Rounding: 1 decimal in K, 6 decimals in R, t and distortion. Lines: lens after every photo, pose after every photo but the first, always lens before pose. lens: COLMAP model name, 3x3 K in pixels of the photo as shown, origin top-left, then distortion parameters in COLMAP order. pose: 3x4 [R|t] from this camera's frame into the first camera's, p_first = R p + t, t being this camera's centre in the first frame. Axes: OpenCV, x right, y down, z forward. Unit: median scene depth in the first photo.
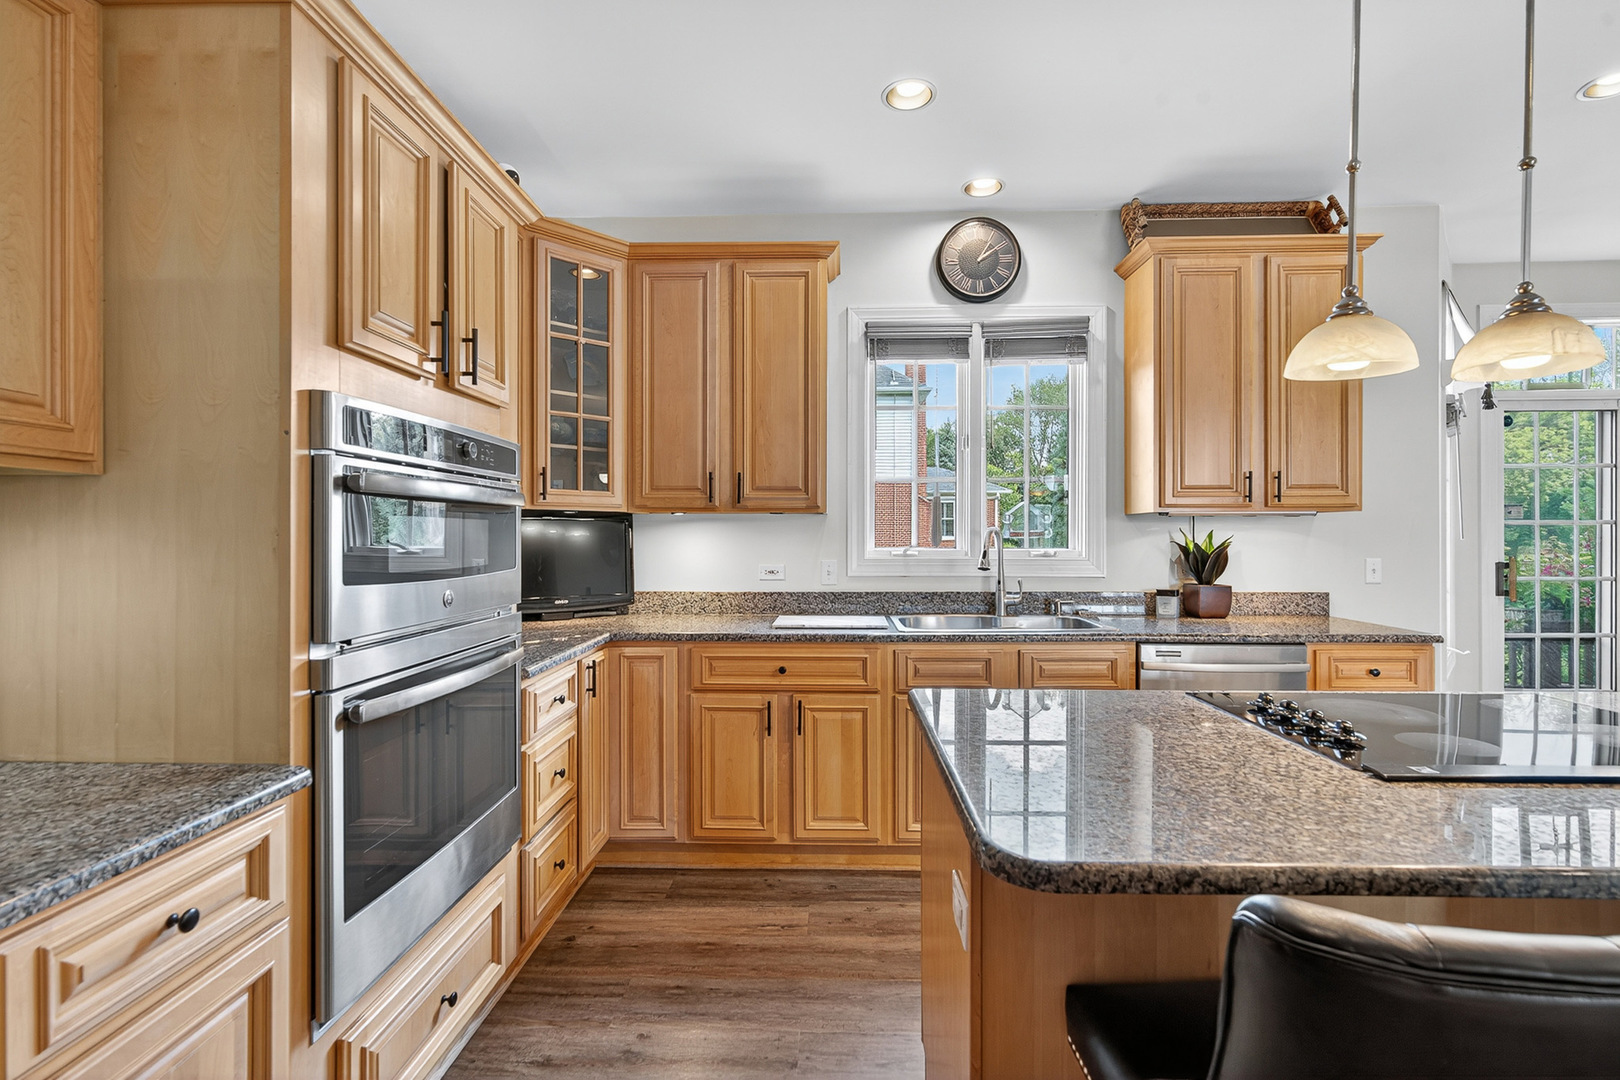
lens RADIAL K [[740.7, 0, 818.1], [0, 740.7, 530.3], [0, 0, 1]] dist [-0.000608, -0.000076]
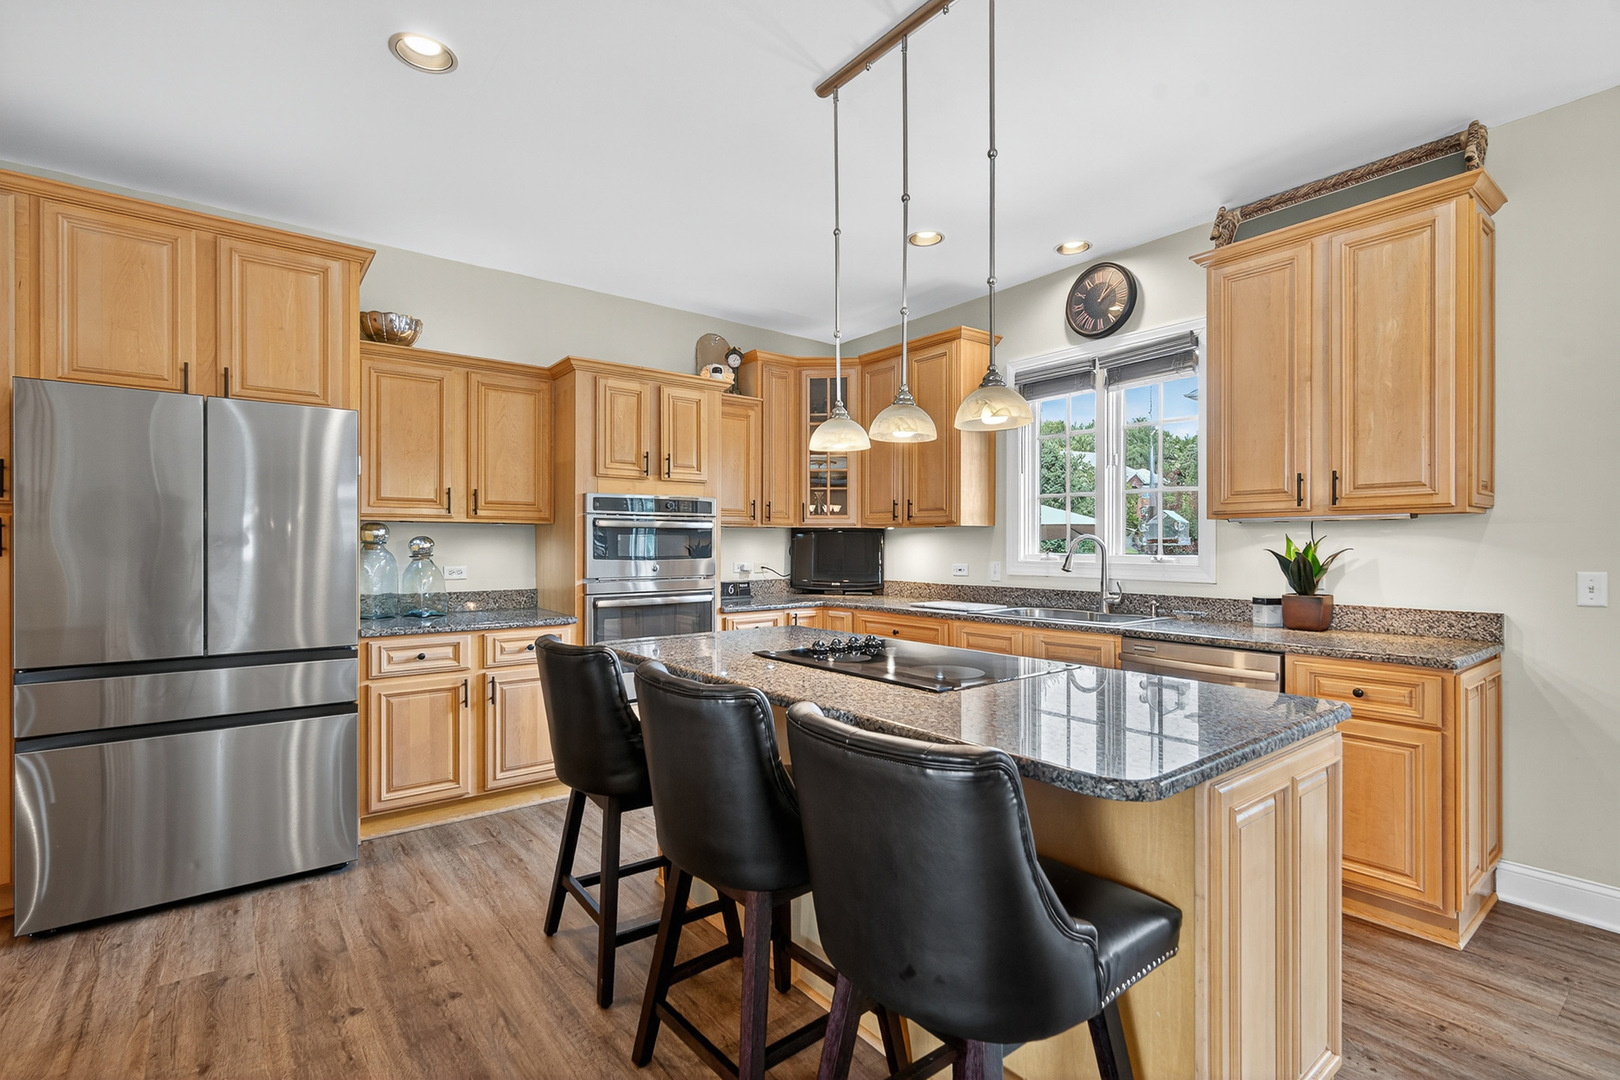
lens RADIAL K [[740.7, 0, 798.8], [0, 740.7, 548.0], [0, 0, 1]] dist [-0.000608, -0.000076]
pose [[0.634346, 0.004211, -0.773037, 0.821259], [0.005345, 0.999937, 0.009834, 0.001837], [0.773030, -0.010370, 0.634284, -0.085528]]
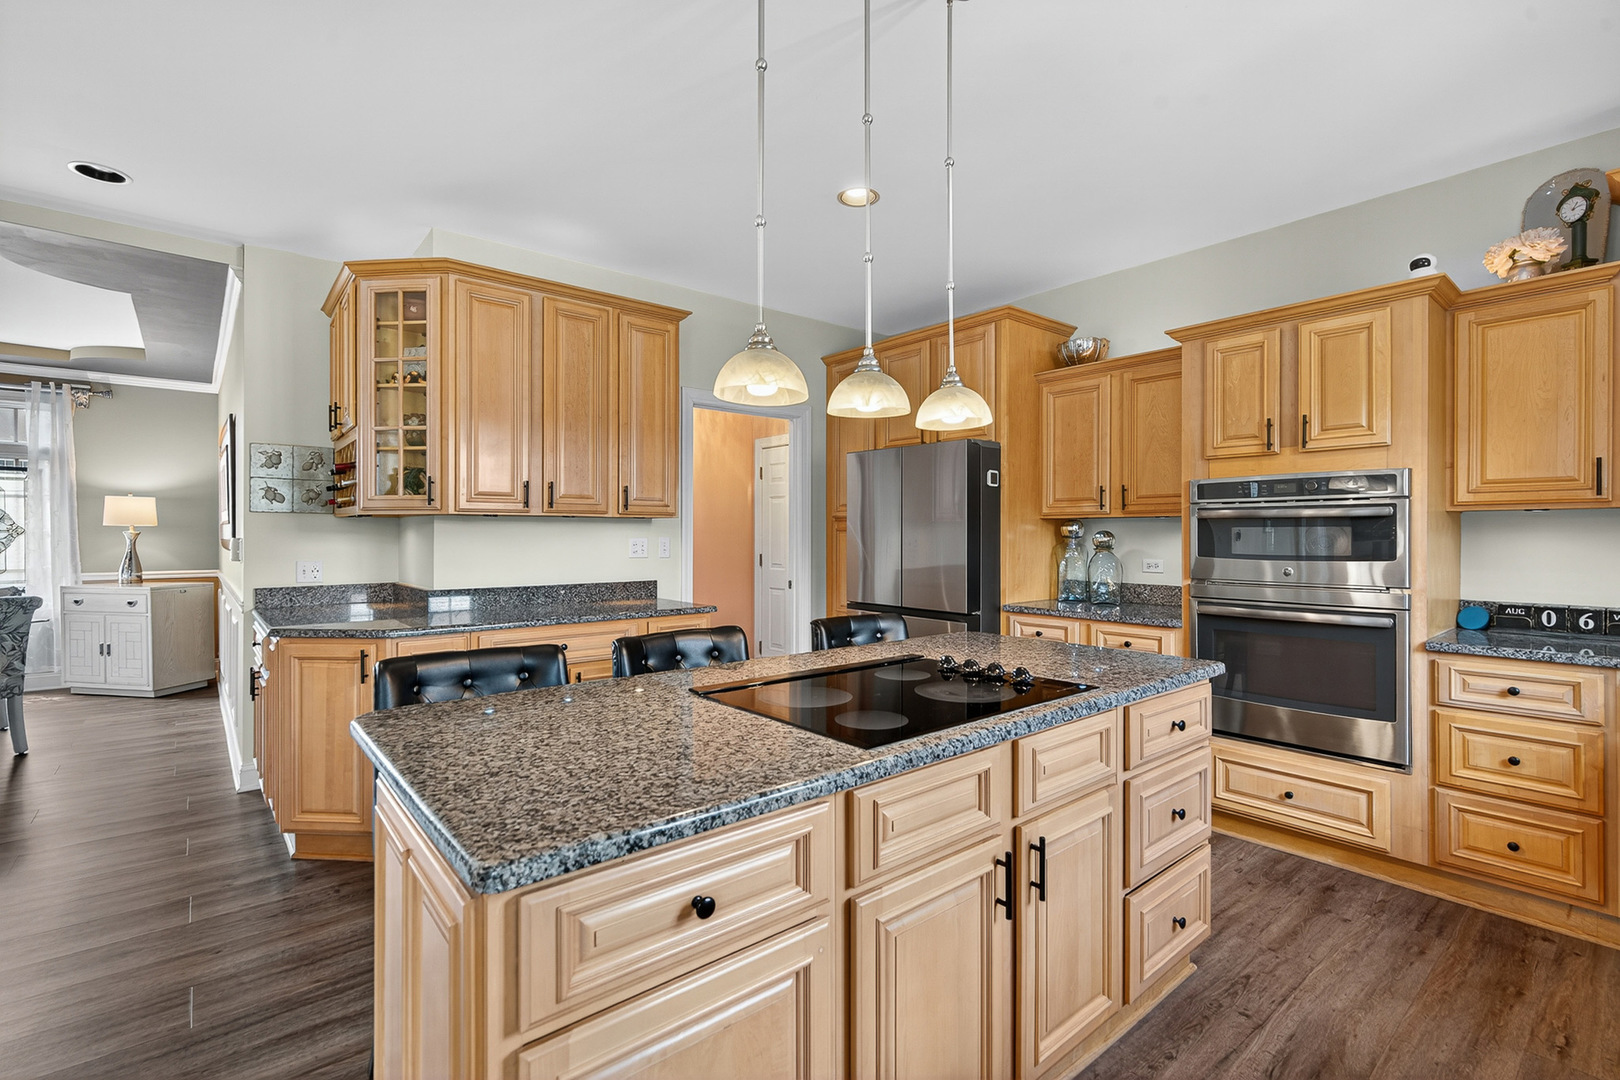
lens RADIAL K [[740.7, 0, 800.3], [0, 740.7, 540.6], [0, 0, 1]] dist [-0.000608, -0.000076]
pose [[-0.758922, 0.002532, -0.651177, 0.780364], [0.002602, 0.999996, 0.000857, 0.005381], [0.651177, -0.001044, -0.758925, 0.772227]]
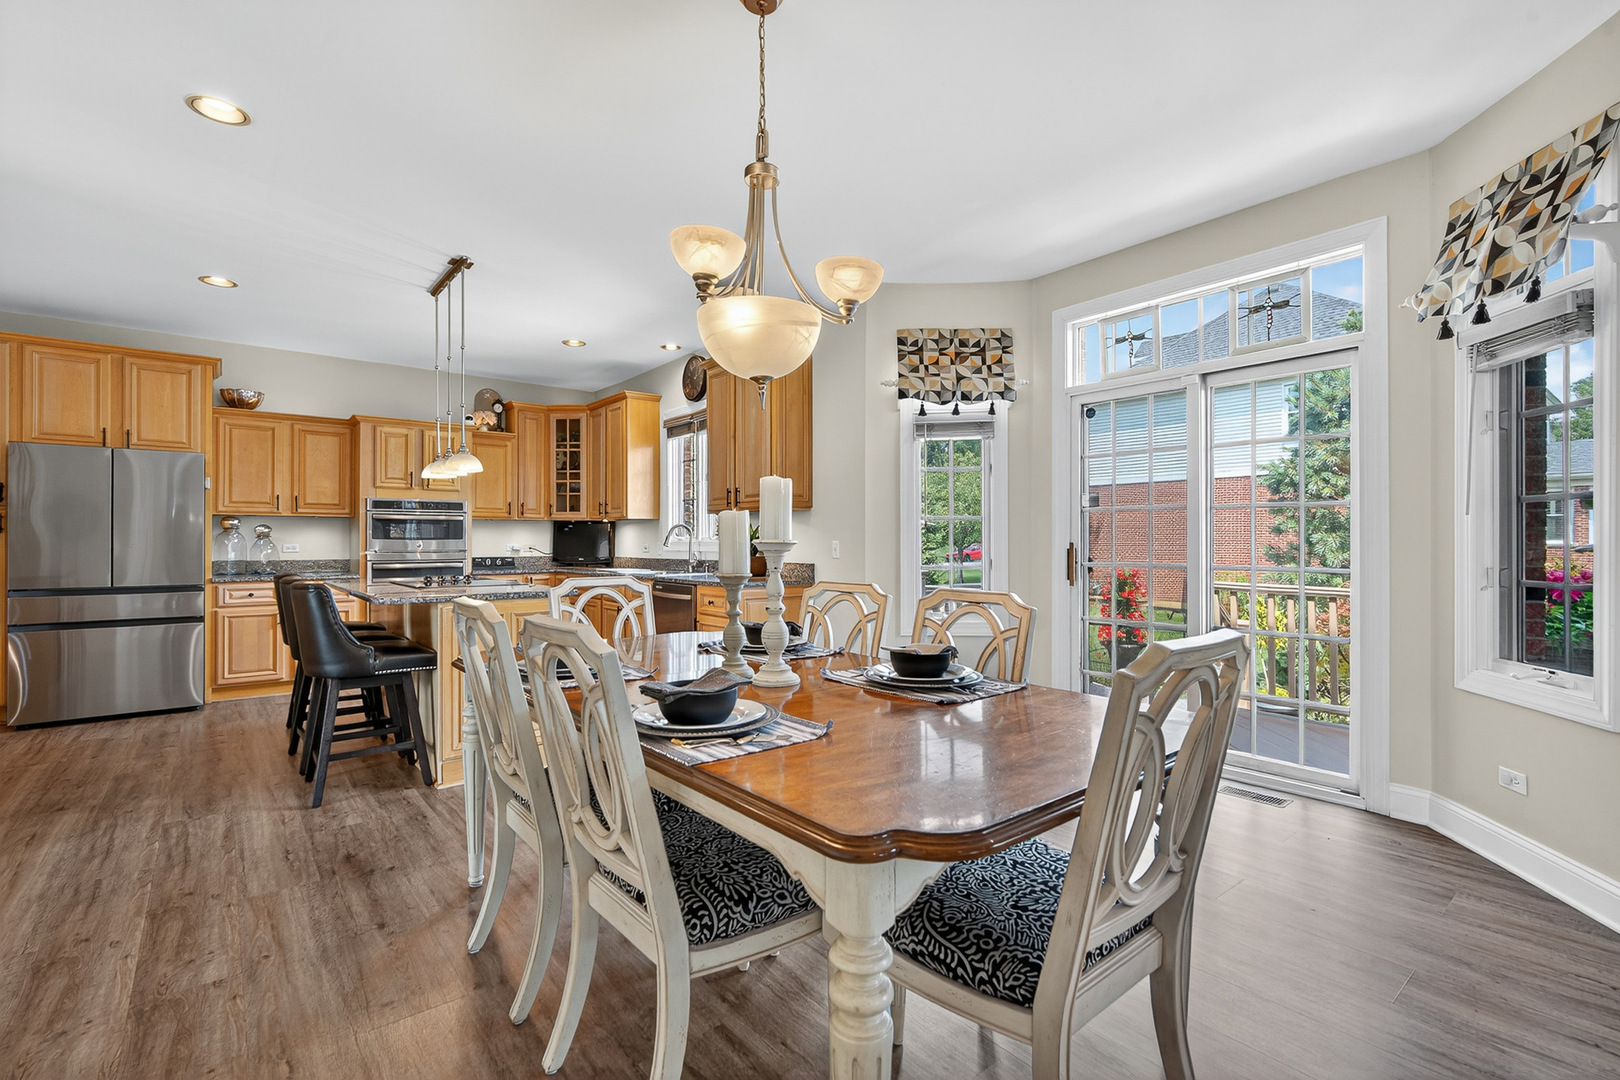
lens RADIAL K [[740.7, 0, 811.4], [0, 740.7, 541.1], [0, 0, 1]] dist [-0.000608, -0.000076]
pose [[0.646350, -0.000860, -0.763040, 1.822034], [0.006101, 0.999973, 0.004041, 0.032099], [0.763016, -0.007268, 0.646338, 0.033967]]
